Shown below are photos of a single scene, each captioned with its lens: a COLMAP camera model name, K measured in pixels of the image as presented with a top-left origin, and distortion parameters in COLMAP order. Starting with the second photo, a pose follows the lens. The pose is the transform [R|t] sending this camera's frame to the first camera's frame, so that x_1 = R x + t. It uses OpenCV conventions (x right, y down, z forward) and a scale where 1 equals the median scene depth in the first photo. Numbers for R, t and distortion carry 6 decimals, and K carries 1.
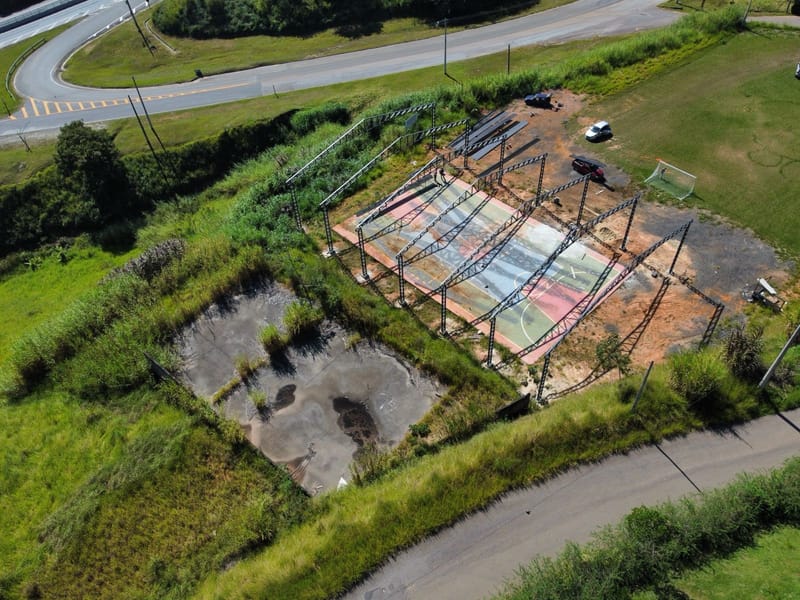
lens RADIAL K [[602.2, 0, 400.0], [0, 602.2, 300.0], [0, 0, 1]] dist [-0.003119, -0.005905]
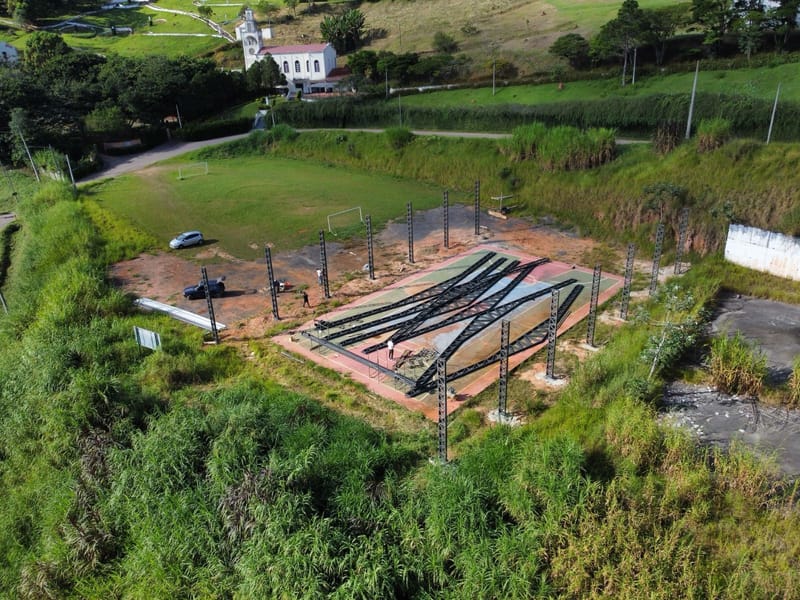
lens RADIAL K [[602.2, 0, 400.0], [0, 602.2, 300.0], [0, 0, 1]] dist [-0.003119, -0.005905]
pose [[-0.061129, -0.367139, 0.928155, -0.434725], [0.750077, 0.596604, 0.285392, -0.279824], [-0.658520, 0.713634, 0.238913, 0.646925]]
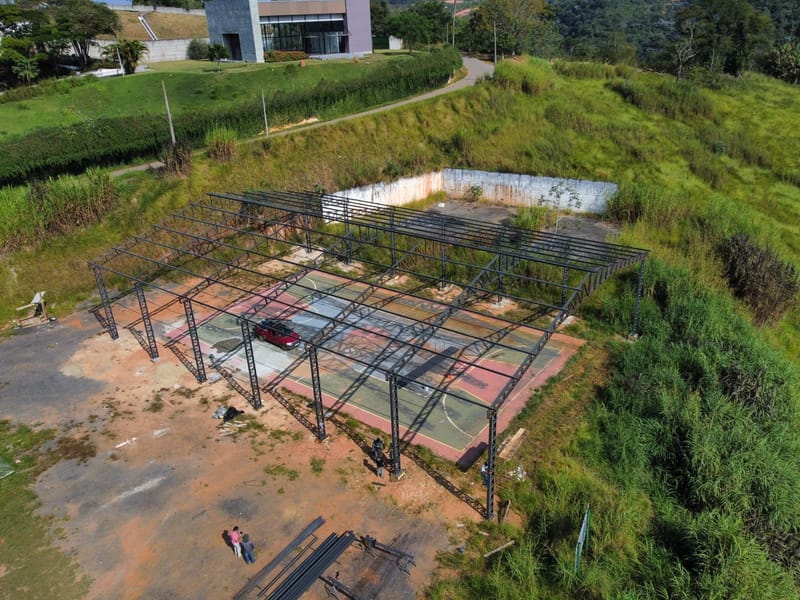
lens RADIAL K [[602.2, 0, 400.0], [0, 602.2, 300.0], [0, 0, 1]] dist [-0.003119, -0.005905]
pose [[-0.985159, 0.129956, -0.112133, 0.120900], [-0.065448, 0.319529, 0.945314, -0.584464], [0.158679, 0.938623, -0.306281, 0.885485]]
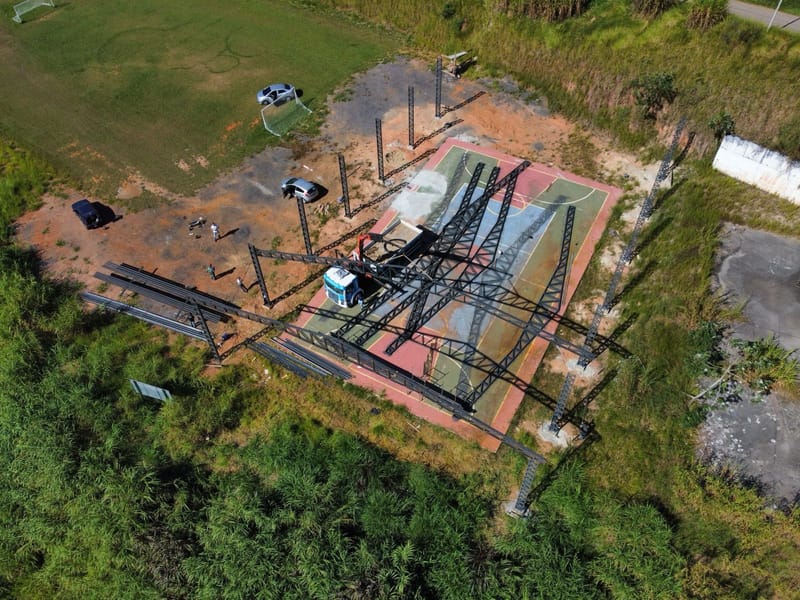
lens RADIAL K [[602.2, 0, 400.0], [0, 602.2, 300.0], [0, 0, 1]] dist [-0.003119, -0.005905]
pose [[-0.290192, -0.695961, 0.656830, -0.272206], [0.713031, 0.300530, 0.633457, -0.440048], [-0.638259, 0.652165, 0.409031, 0.587966]]
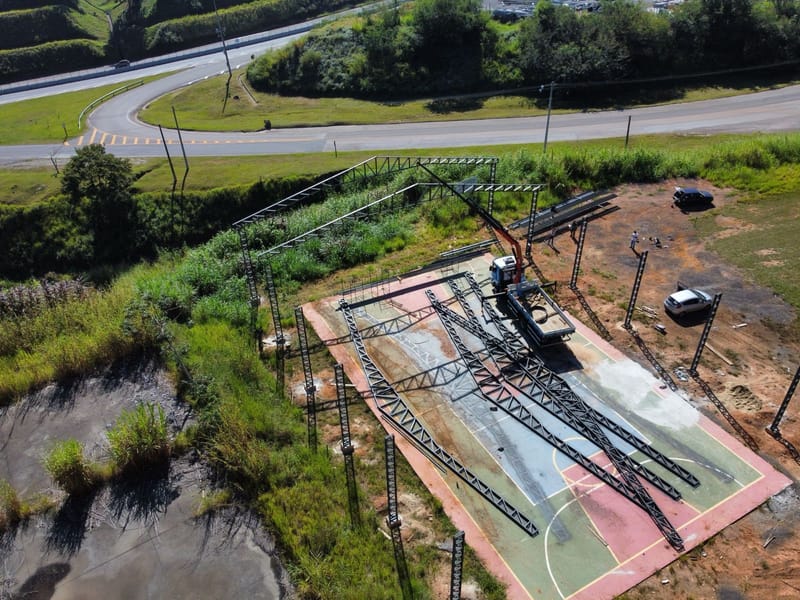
lens RADIAL K [[602.2, 0, 400.0], [0, 602.2, 300.0], [0, 0, 1]] dist [-0.003119, -0.005905]
pose [[0.965129, 0.167147, -0.201466, 0.100069], [-0.200165, 0.967188, -0.156466, -0.035102], [0.168703, 0.191336, 0.966918, 0.294138]]
